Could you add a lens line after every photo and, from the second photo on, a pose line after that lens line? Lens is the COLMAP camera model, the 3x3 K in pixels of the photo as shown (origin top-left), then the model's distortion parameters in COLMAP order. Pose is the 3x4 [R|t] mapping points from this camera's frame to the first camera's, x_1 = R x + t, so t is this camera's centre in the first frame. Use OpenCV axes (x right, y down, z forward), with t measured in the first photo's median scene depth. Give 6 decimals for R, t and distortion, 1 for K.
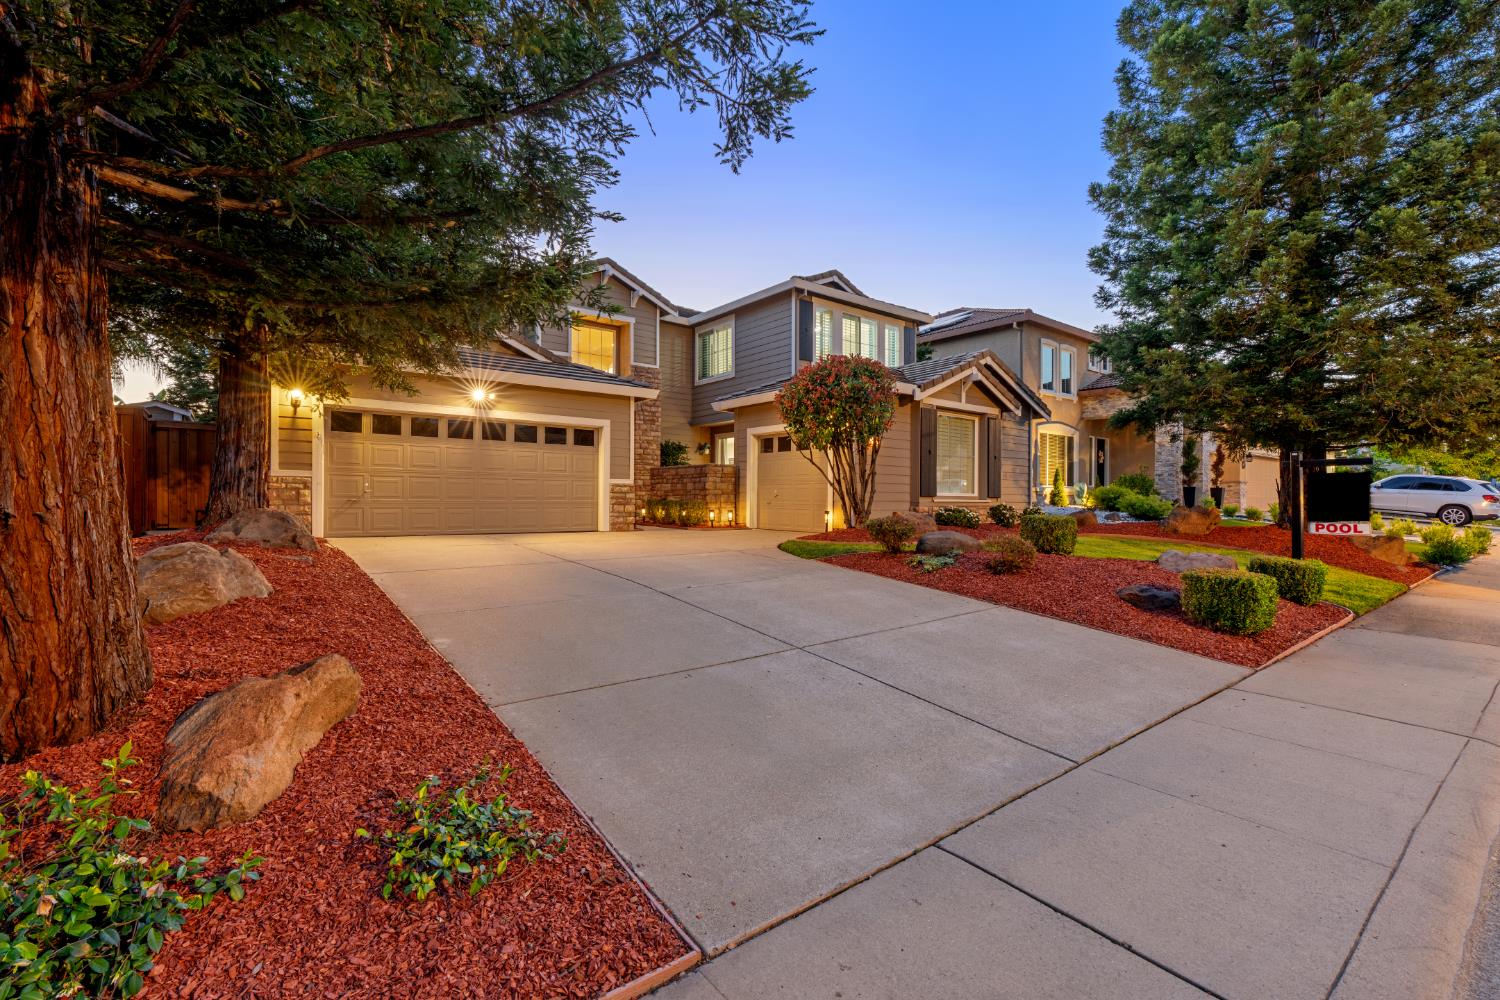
lens RADIAL K [[668.2, 0, 735.1], [0, 668.2, 494.8], [0, 0, 1]] dist [-0.007260, 0.002728]
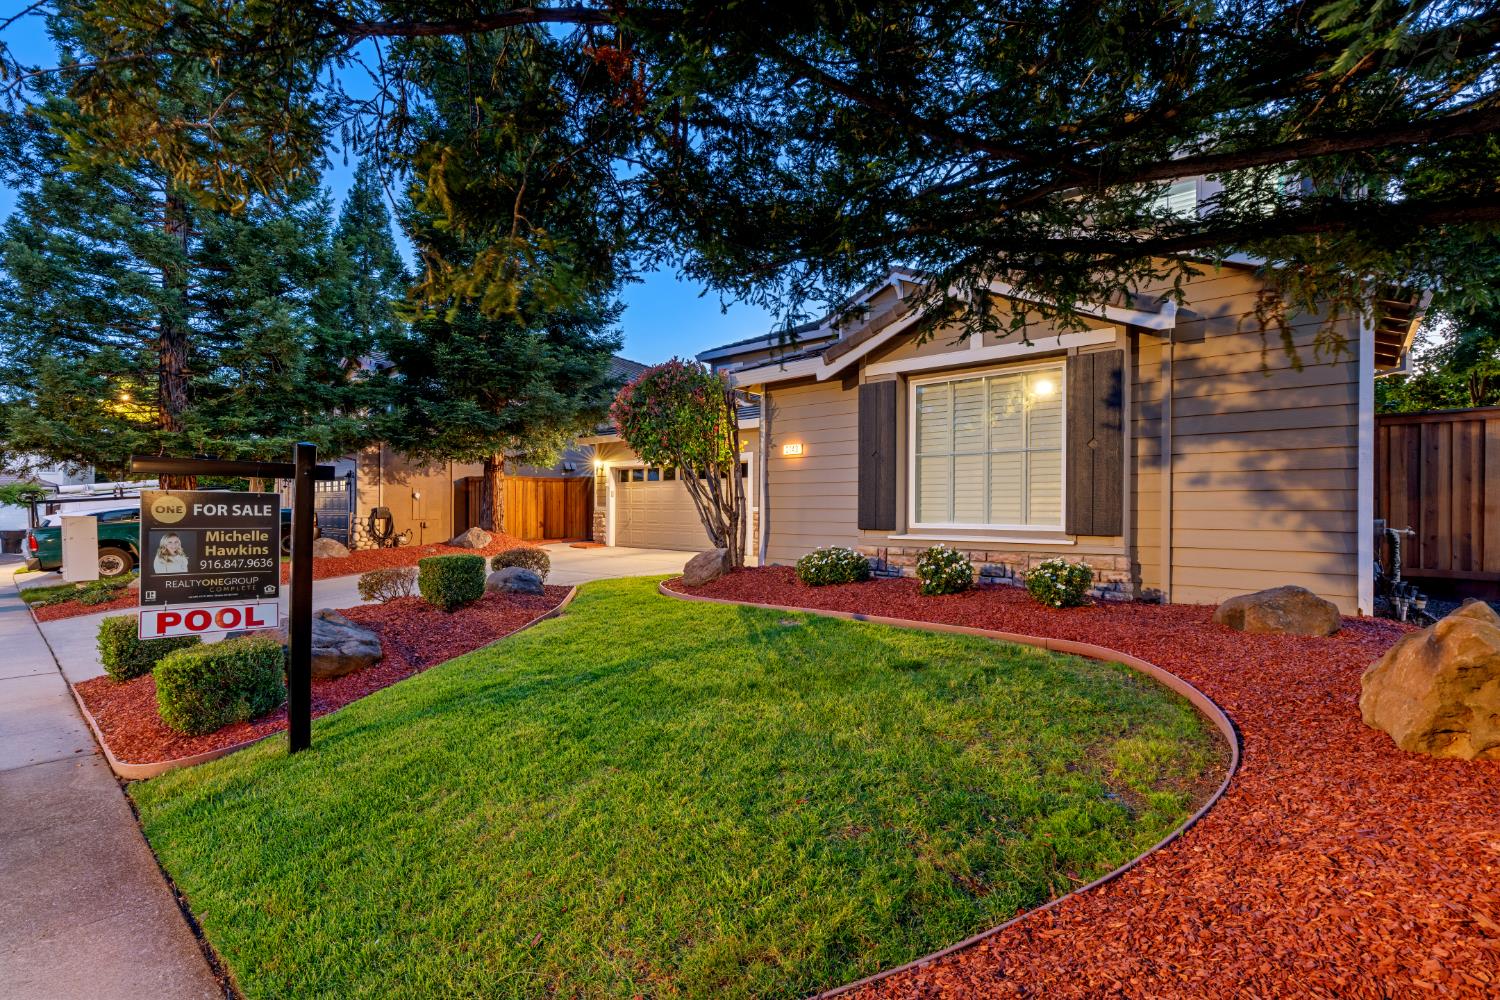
lens RADIAL K [[668.2, 0, 741.2], [0, 668.2, 510.5], [0, 0, 1]] dist [-0.007260, 0.002728]
pose [[0.196066, -0.006986, -0.980566, 0.854198], [0.002157, 0.999975, -0.006693, -0.010395], [0.980588, -0.000803, 0.196077, 0.758863]]
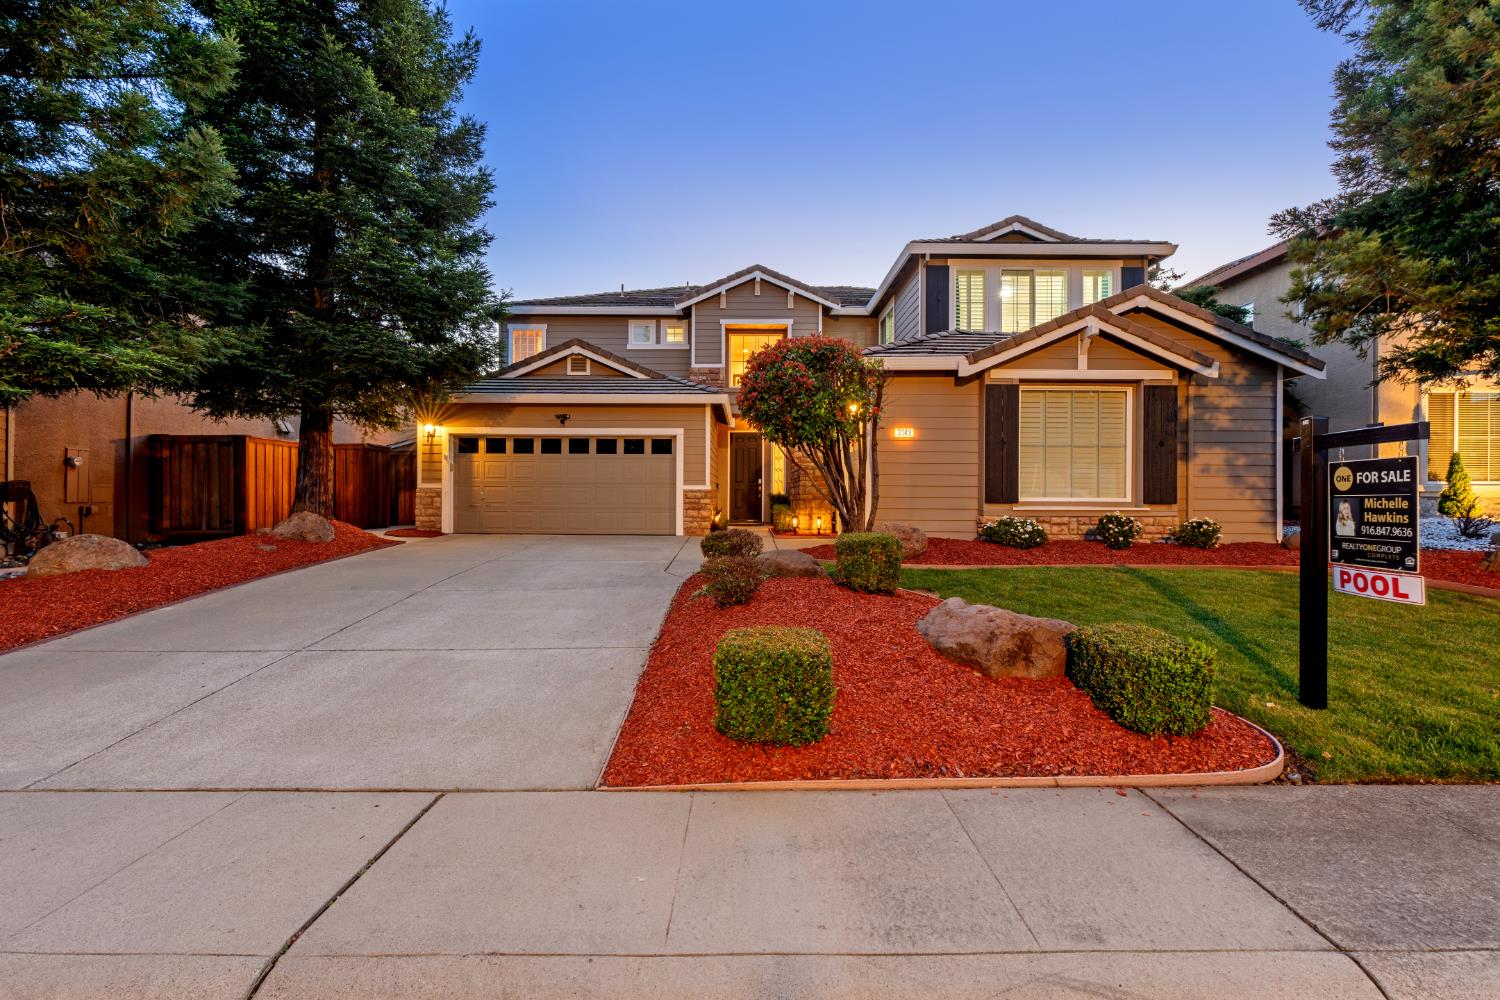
lens RADIAL K [[668.2, 0, 744.7], [0, 668.2, 499.4], [0, 0, 1]] dist [-0.007260, 0.002728]
pose [[0.790974, 0.000057, -0.611850, 0.517059], [0.004756, 0.999969, 0.006241, -0.007165], [0.611832, -0.007846, 0.790949, 0.233331]]
